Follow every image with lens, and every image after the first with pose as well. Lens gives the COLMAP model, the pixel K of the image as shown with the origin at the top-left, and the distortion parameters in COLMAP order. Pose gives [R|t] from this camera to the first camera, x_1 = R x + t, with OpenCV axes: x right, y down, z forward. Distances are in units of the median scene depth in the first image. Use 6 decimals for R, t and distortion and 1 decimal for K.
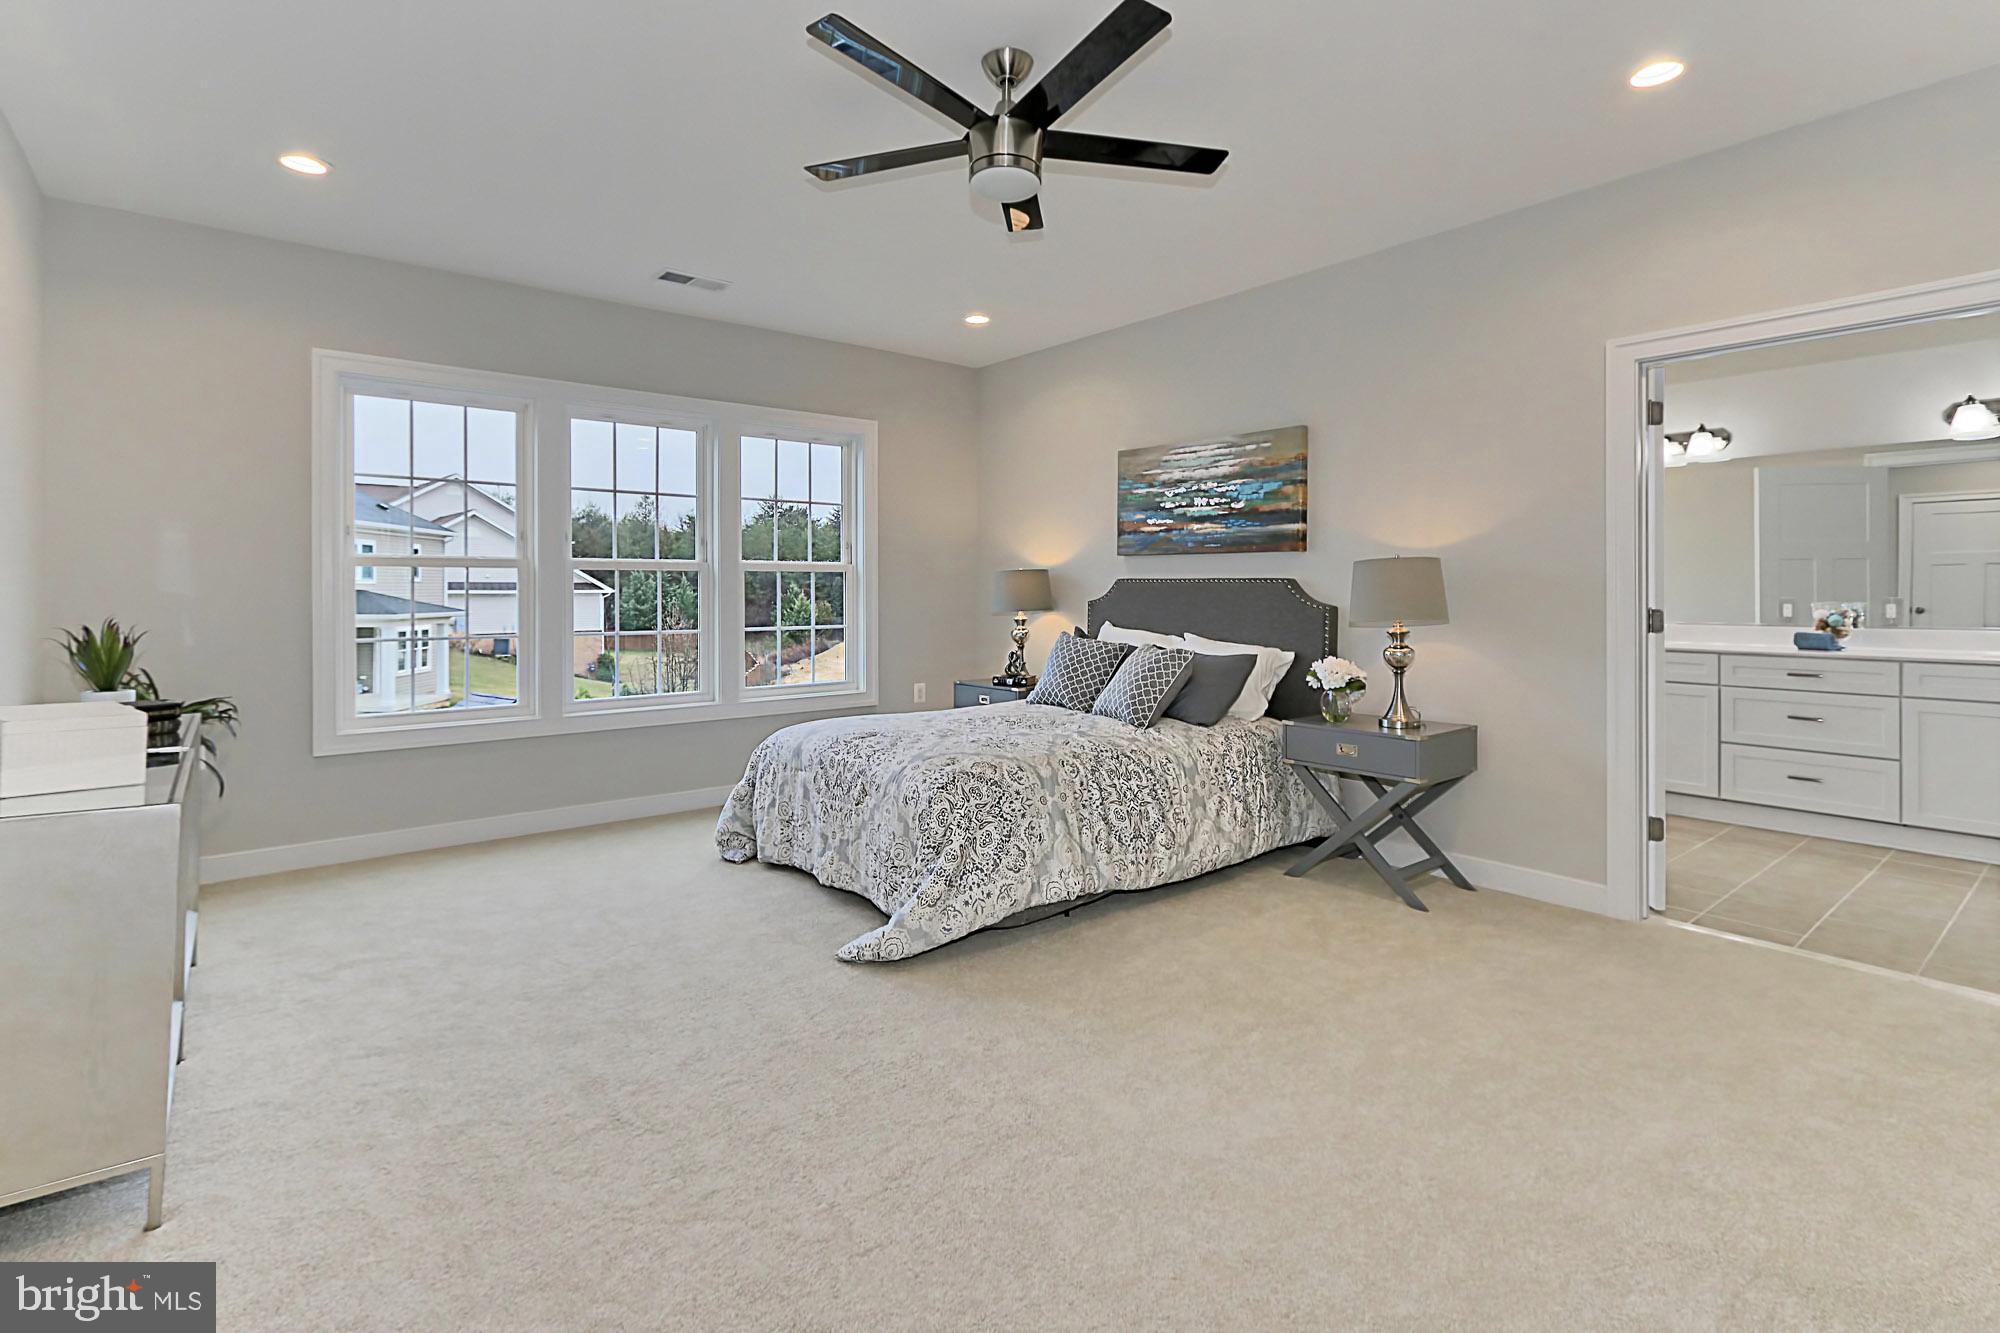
lens RADIAL K [[946.2, 0, 1001.9], [0, 946.2, 595.2], [0, 0, 1]] dist [-0.001240, 0.000109]
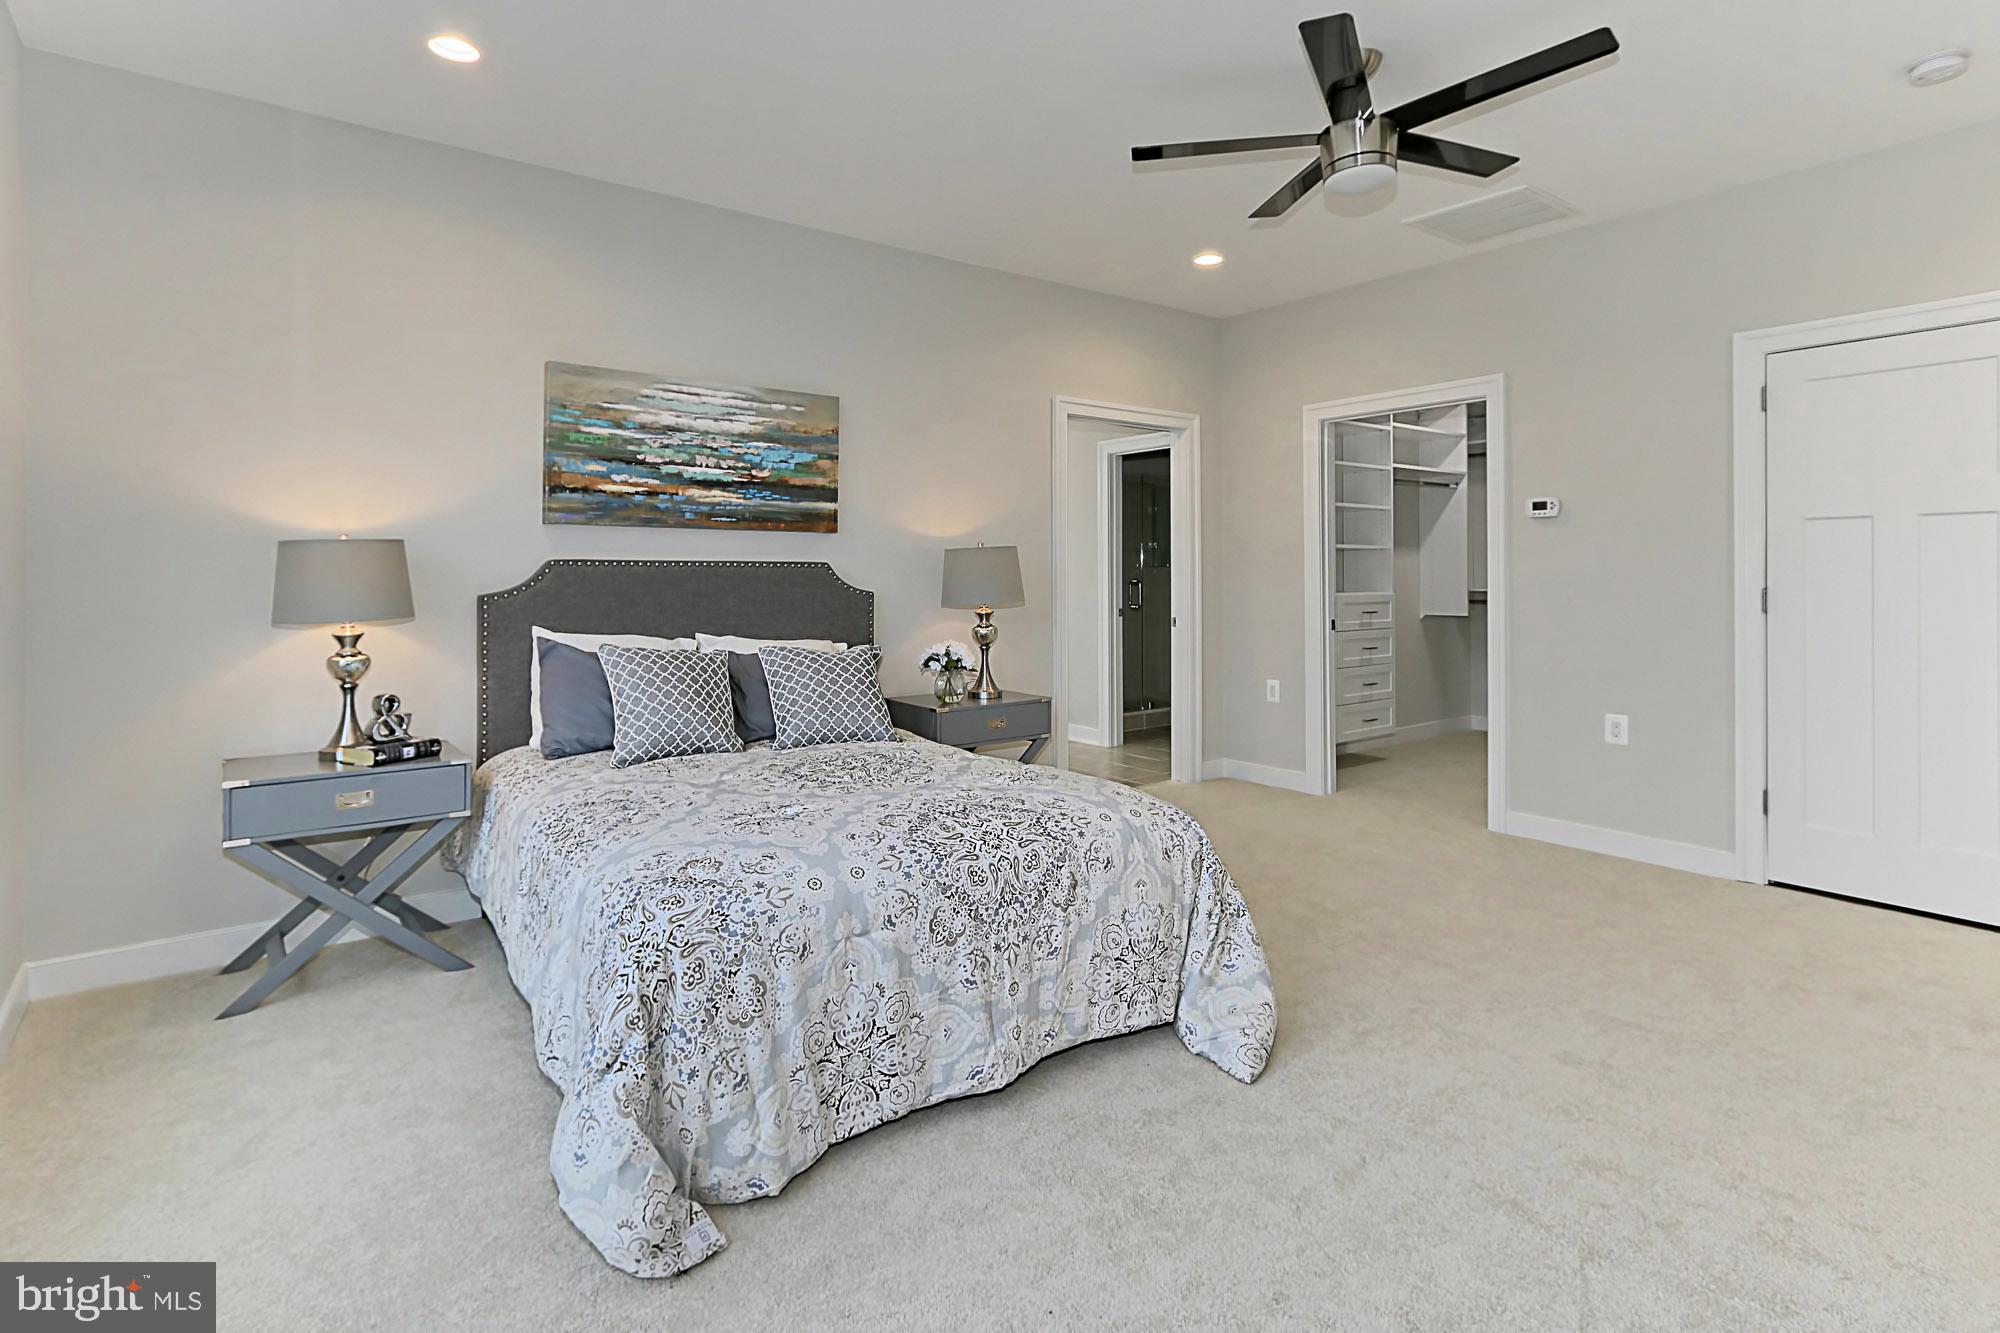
lens RADIAL K [[1006.0, 0, 998.9], [0, 1006.0, 576.8], [0, 0, 1]] dist [-0.001522, 0.000019]
pose [[0.037700, -0.002985, 0.999285, -0.616512], [0.012286, 0.999921, 0.002524, -0.004077], [-0.999214, 0.012182, 0.037733, 0.752797]]
